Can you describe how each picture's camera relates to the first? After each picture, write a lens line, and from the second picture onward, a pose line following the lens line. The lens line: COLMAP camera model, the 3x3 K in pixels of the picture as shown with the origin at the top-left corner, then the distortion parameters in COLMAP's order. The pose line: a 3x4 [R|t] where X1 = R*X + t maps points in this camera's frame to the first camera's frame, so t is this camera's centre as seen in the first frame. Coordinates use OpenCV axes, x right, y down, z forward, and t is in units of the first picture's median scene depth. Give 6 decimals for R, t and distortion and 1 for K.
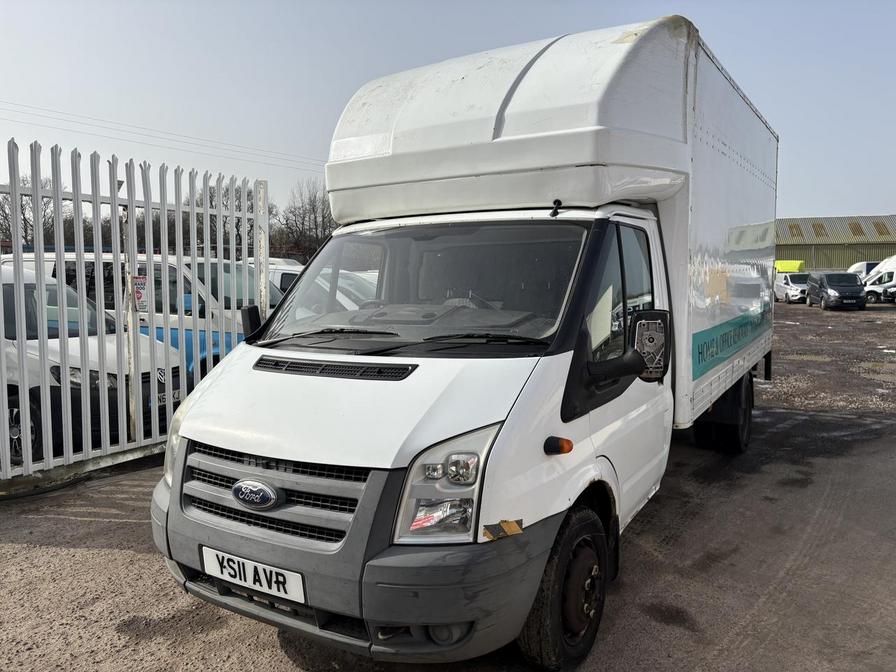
lens RADIAL K [[685.0, 0, 448.0], [0, 685.0, 336.0], [0, 0, 1]] dist [0.008622, 0.000531]
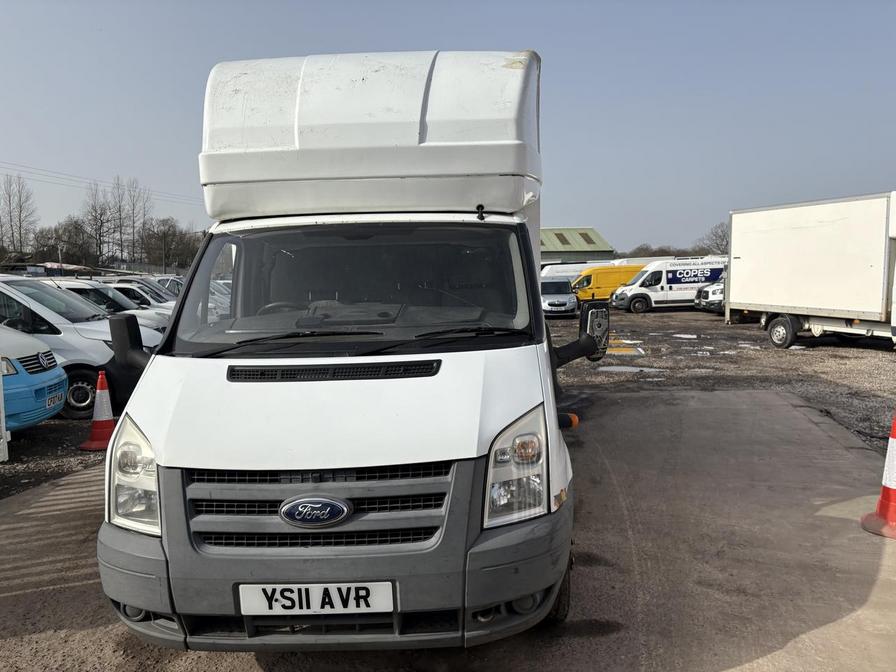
lens RADIAL K [[679.2, 0, 447.9], [0, 679.2, 345.0], [0, 0, 1]] dist [0.031034, -0.001316]
pose [[0.863494, -0.059423, 0.500846, -0.562608], [0.058032, 0.998146, 0.018374, 0.001960], [-0.501009, 0.013199, 0.865342, 0.115409]]
